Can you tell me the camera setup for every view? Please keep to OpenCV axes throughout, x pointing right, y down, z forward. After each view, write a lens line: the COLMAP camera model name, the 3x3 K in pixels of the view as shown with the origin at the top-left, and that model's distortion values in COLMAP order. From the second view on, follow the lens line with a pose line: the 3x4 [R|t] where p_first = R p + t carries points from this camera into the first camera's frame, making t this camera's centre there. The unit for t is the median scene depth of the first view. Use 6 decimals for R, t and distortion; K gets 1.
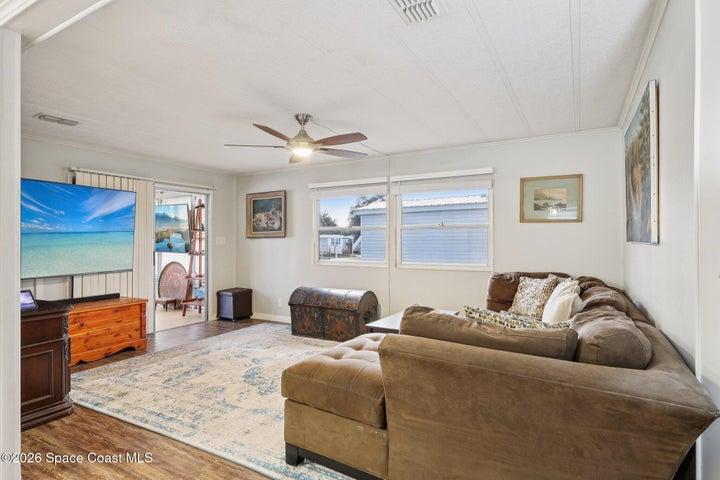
lens RADIAL K [[383.9, 0, 363.8], [0, 383.9, 241.1], [0, 0, 1]] dist [-0.001303, -0.000094]
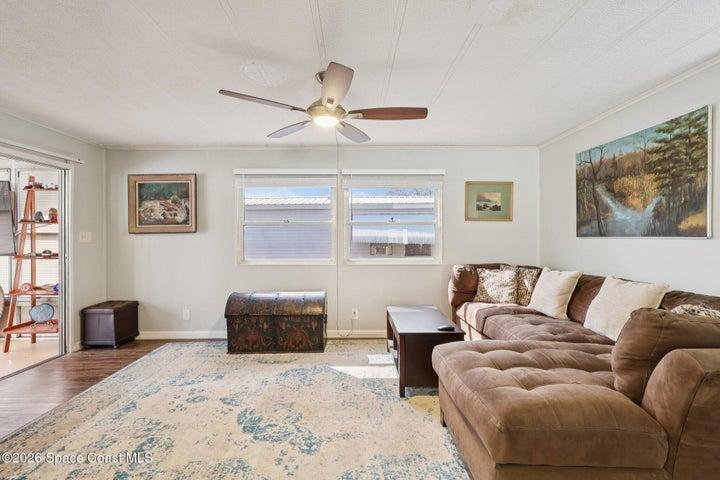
lens RADIAL K [[334.1, 0, 360.0], [0, 334.1, 240.0], [0, 0, 1]] dist [-0.000893, 0.000766]
pose [[0.861104, -0.004102, 0.508412, -0.331955], [0.001258, 0.999982, 0.005937, 0.002253], [-0.508427, -0.004473, 0.861094, 0.282621]]
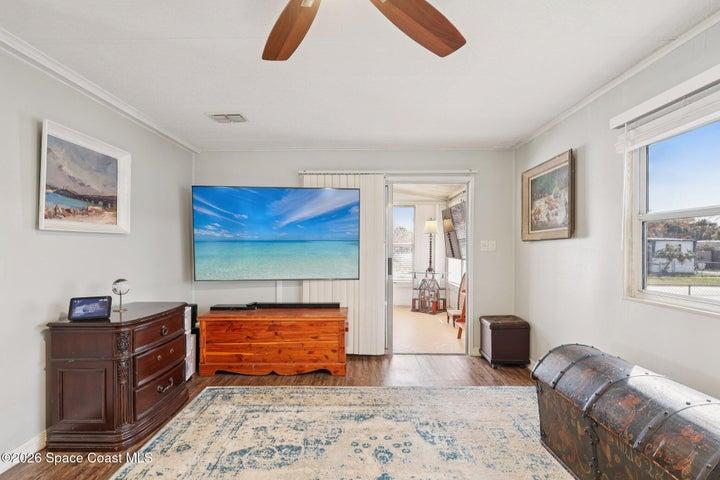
lens RADIAL K [[338.6, 0, 360.2], [0, 338.6, 244.8], [0, 0, 1]] dist [-0.001451, 0.000095]
pose [[0.482286, -0.002396, -0.876010, 0.079236], [-0.003522, 0.999983, -0.004673, 0.002685], [0.876007, 0.005339, 0.482270, 0.655515]]
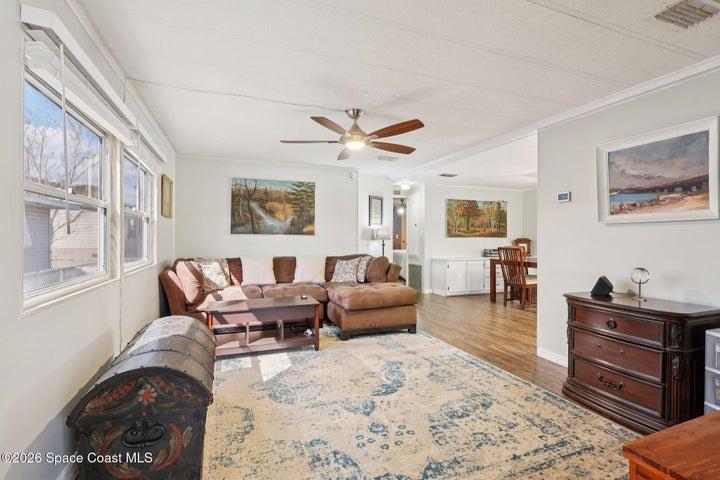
lens RADIAL K [[334.1, 0, 360.0], [0, 334.1, 240.0], [0, 0, 1]] dist [-0.000893, 0.000766]
pose [[-0.770007, -0.008434, 0.637980, -0.549413], [-0.002887, 0.999948, 0.009735, 0.007690], [-0.638029, 0.005655, -0.769992, 1.250607]]
